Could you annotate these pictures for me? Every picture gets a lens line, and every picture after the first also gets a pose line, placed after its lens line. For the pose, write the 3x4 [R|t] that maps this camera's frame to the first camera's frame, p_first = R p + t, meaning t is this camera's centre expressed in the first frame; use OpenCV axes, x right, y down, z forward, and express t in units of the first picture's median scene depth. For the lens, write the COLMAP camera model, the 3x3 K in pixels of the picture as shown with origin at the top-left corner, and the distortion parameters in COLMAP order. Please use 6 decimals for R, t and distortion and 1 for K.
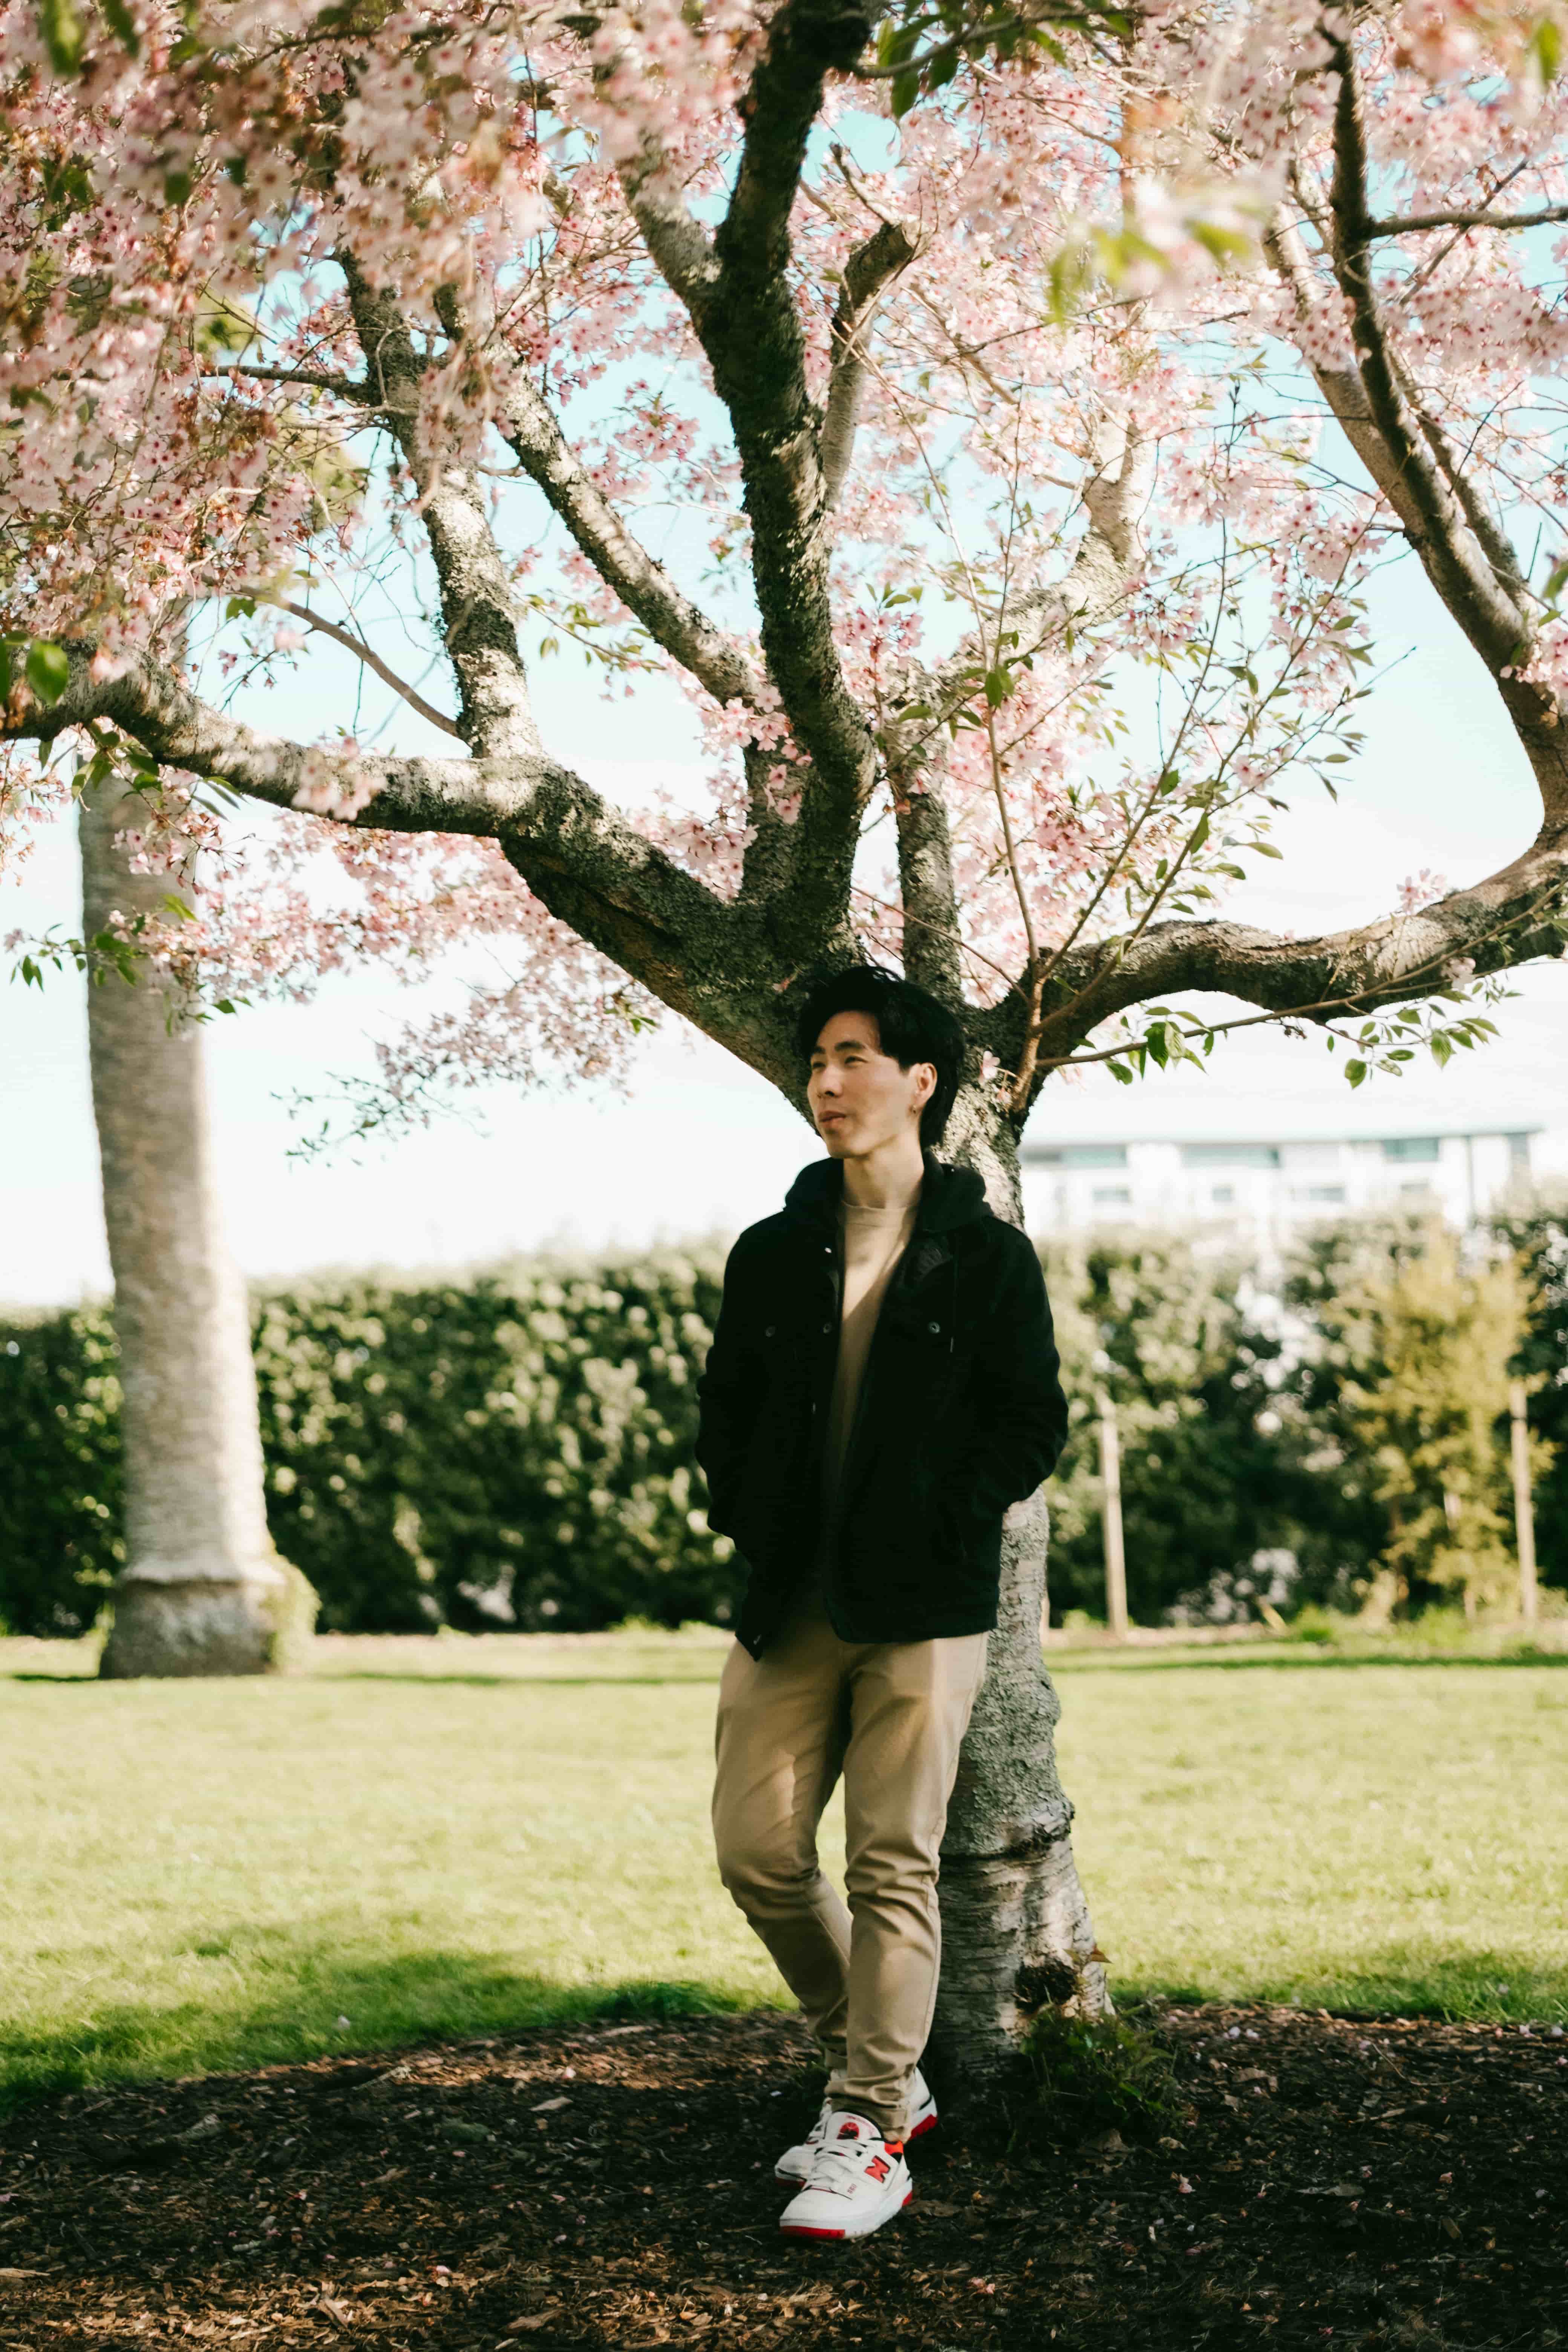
lens RADIAL K [[3398.3, 0, 783.6], [0, 3398.3, 1176.4], [0, 0, 1]] dist [0.016008, 0.000000]
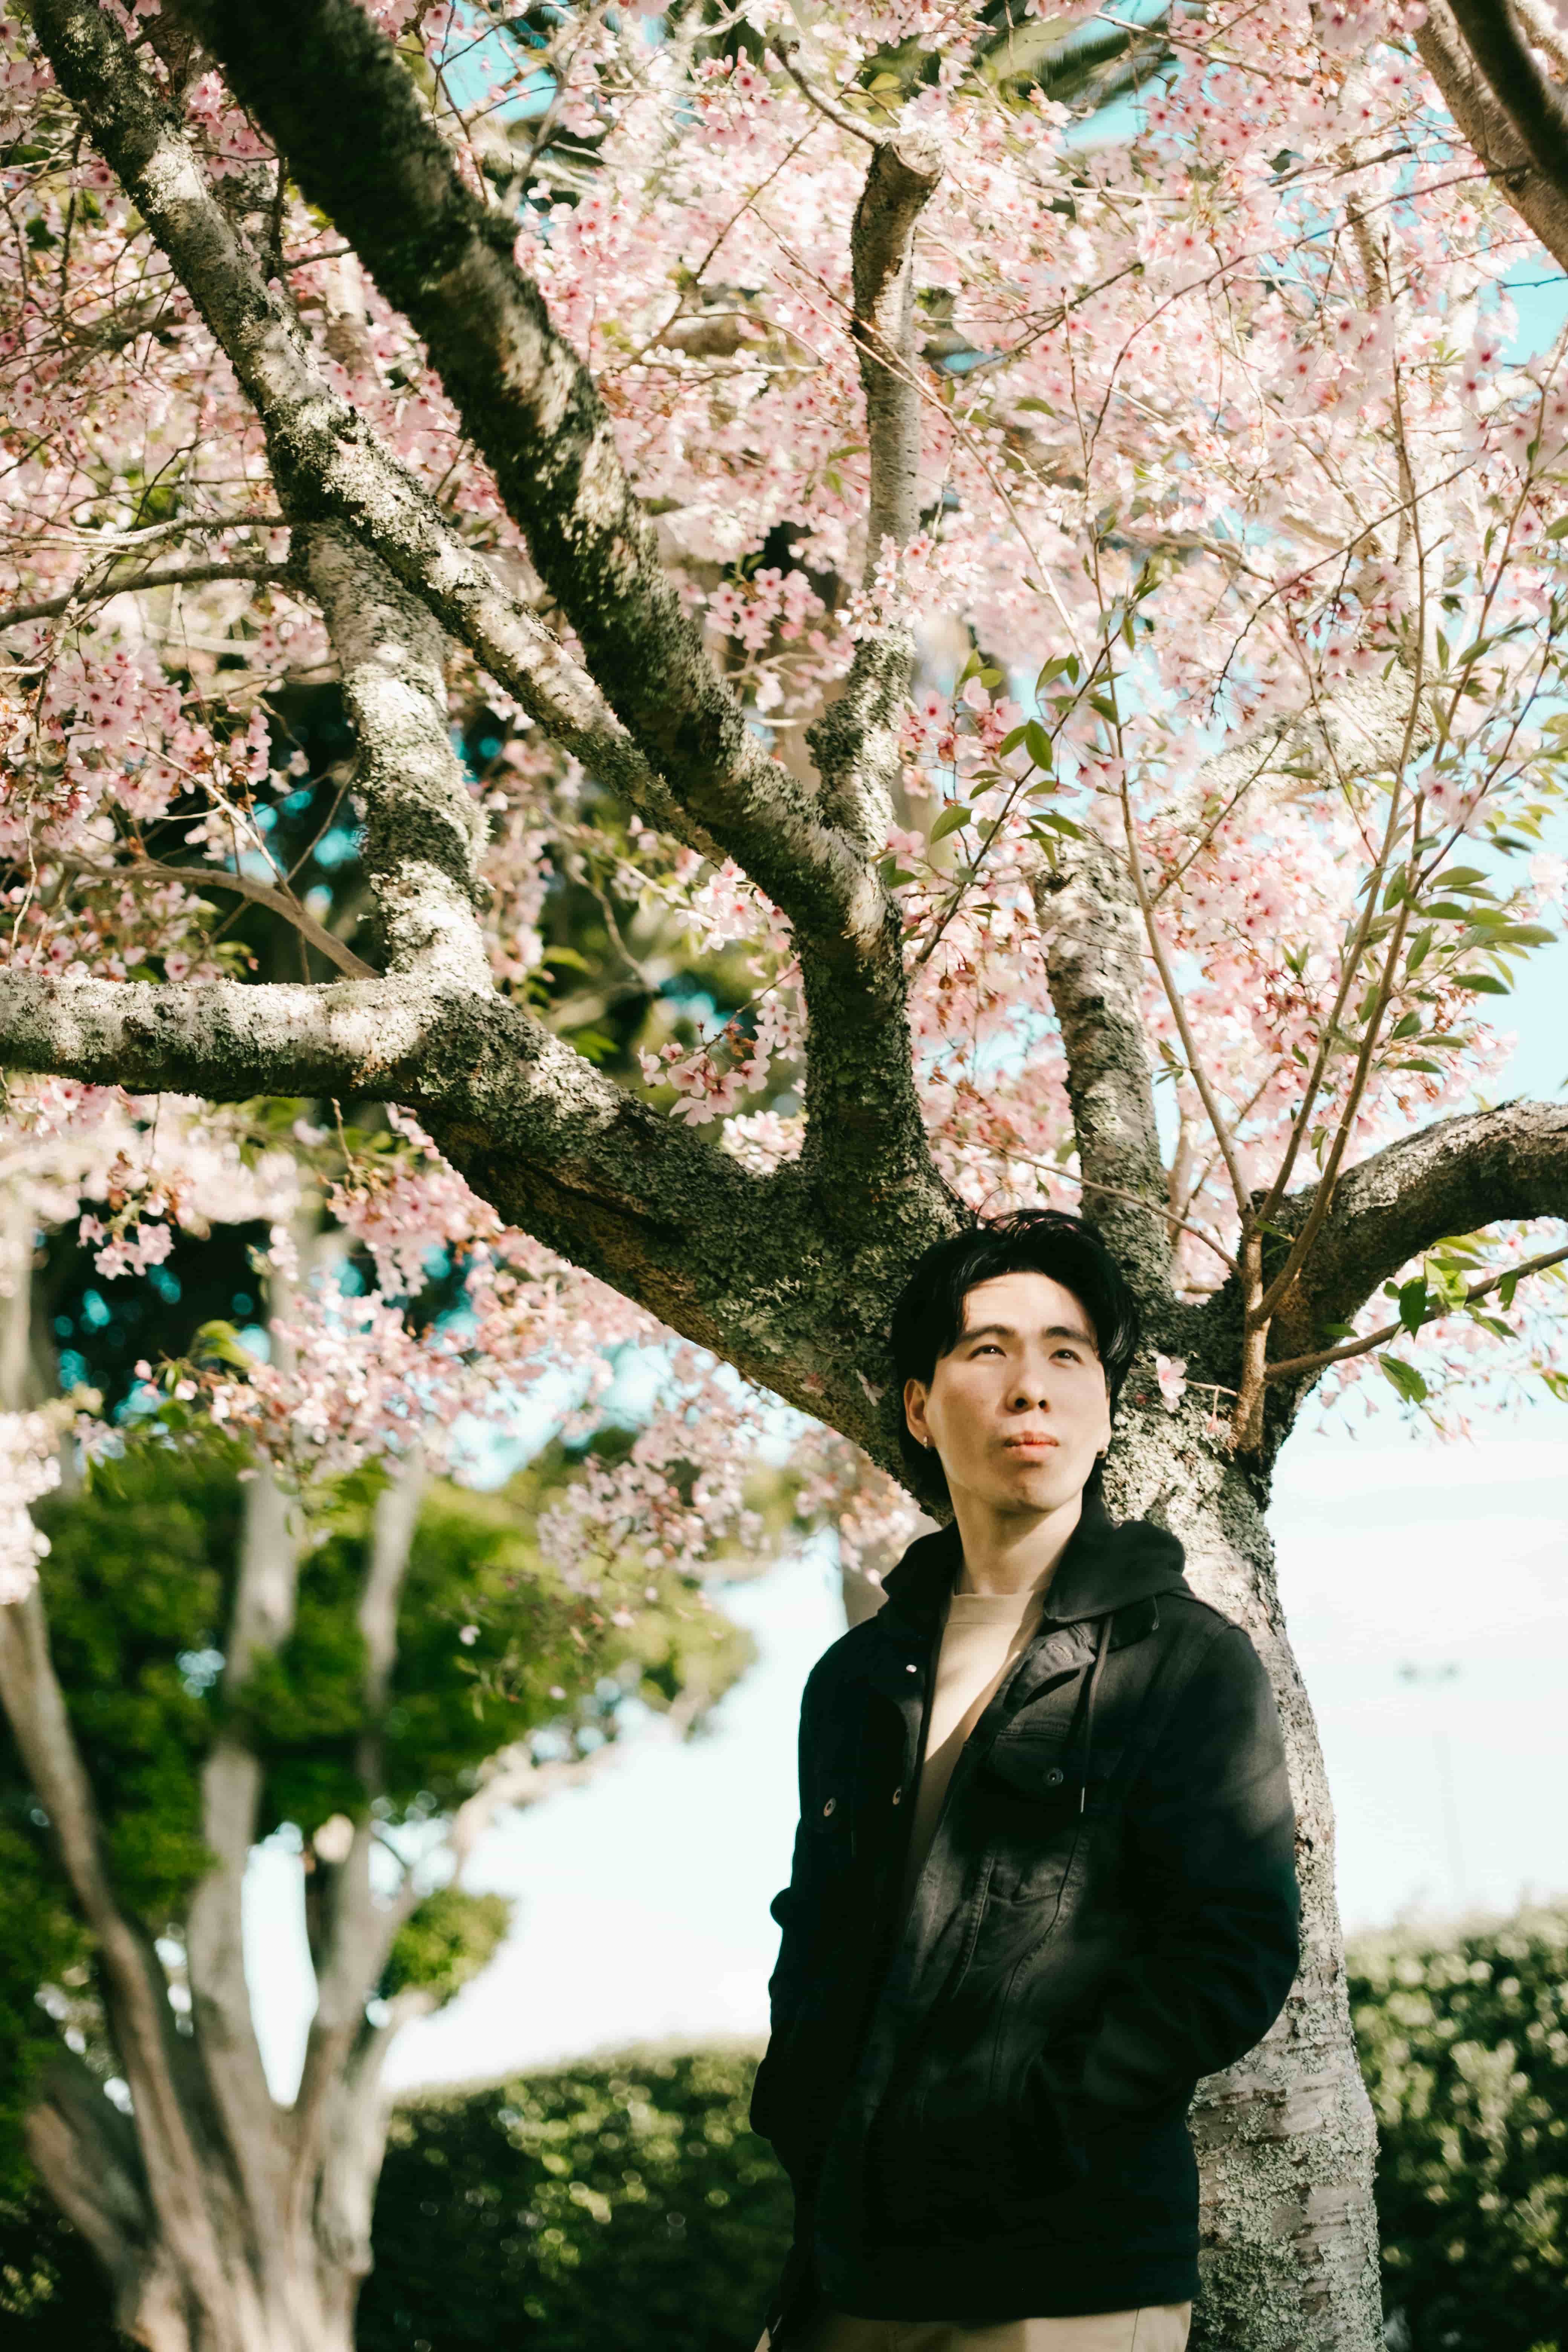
lens RADIAL K [[3398.3, 0, 804.1], [0, 3398.3, 1246.0], [0, 0, 1]] dist [0.016008, 0.000000]
pose [[0.958803, -0.118447, -0.258199, 0.152780], [0.068105, 0.978262, -0.195870, 0.059863], [0.275786, 0.170217, 0.946028, 0.365258]]
